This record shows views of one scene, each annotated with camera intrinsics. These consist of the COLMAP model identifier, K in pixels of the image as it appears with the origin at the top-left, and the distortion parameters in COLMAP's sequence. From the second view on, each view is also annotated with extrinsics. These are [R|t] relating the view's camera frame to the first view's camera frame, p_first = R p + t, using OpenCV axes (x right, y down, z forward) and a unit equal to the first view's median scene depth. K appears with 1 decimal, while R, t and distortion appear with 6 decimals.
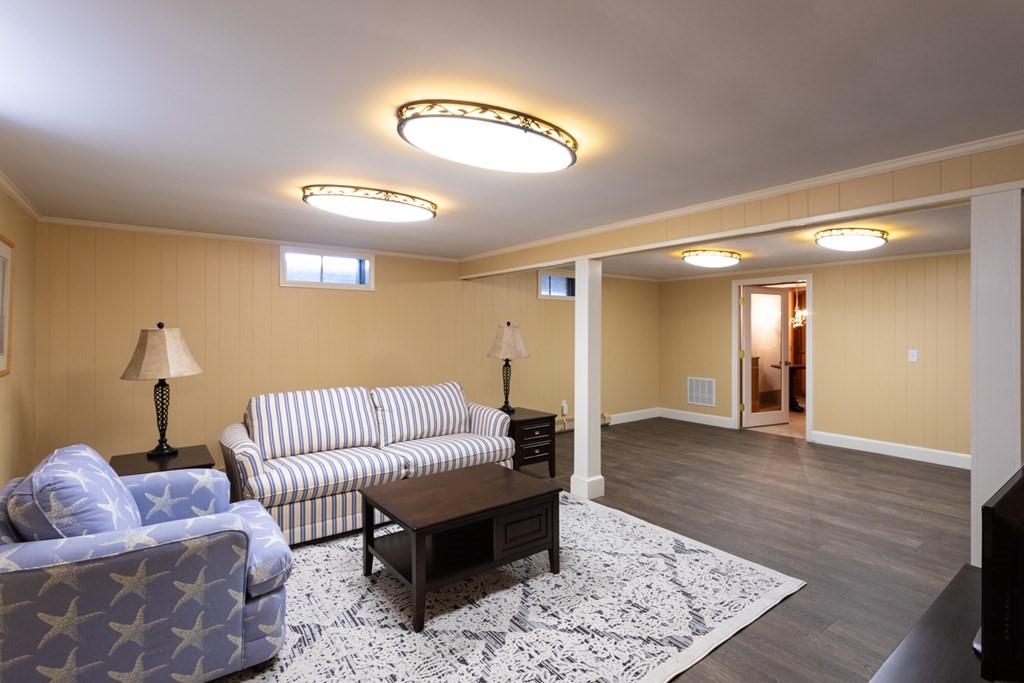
lens RADIAL K [[490.3, 0, 558.2], [0, 490.3, 342.0], [0, 0, 1]] dist [0.029375, -0.000038]
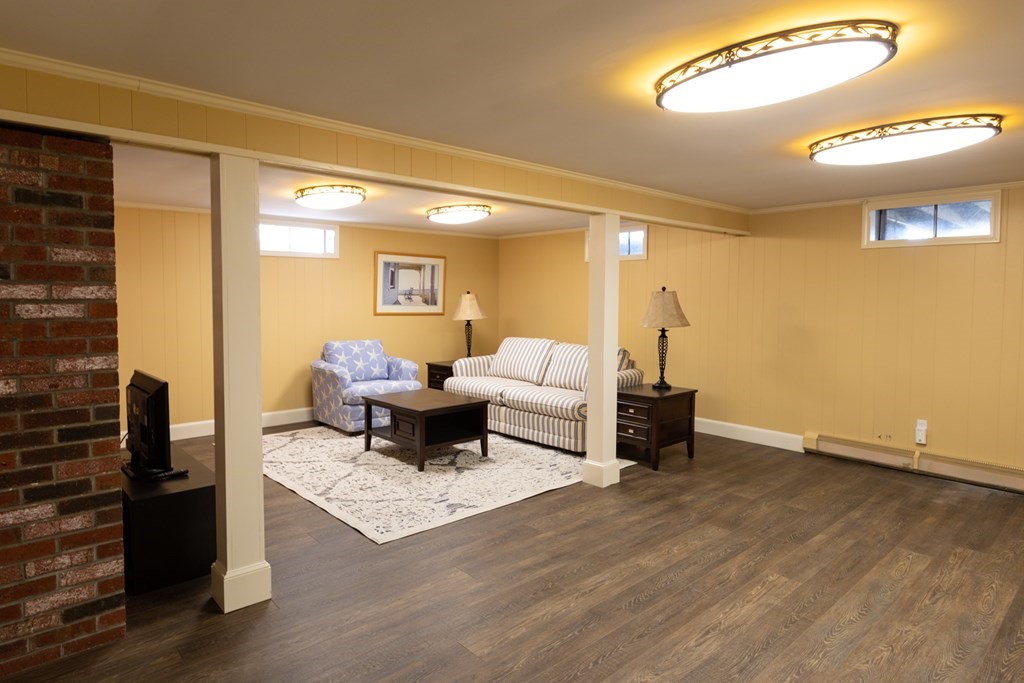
lens RADIAL K [[593.2, 0, 508.8], [0, 593.2, 327.1], [0, 0, 1]] dist [-0.003059, 0.000080]
pose [[0.042638, 0.055340, -0.997557, 1.277845], [-0.016806, 0.998363, 0.054667, -0.031001], [0.998949, 0.014434, 0.043499, 0.894892]]
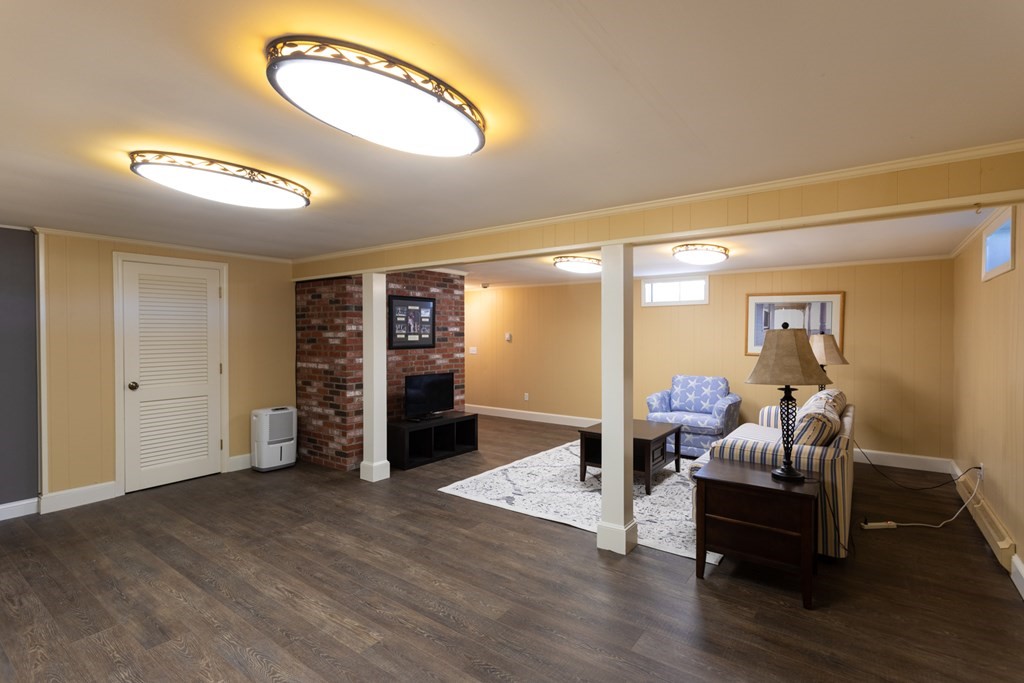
lens RADIAL K [[485.0, 0, 528.0], [0, 485.0, 337.8], [0, 0, 1]] dist [0.002786, 0.000390]
pose [[-0.968237, 0.001632, -0.250029, 0.453281], [-0.002946, 0.999835, 0.017935, -0.043681], [0.250017, 0.018102, -0.968072, 1.961060]]
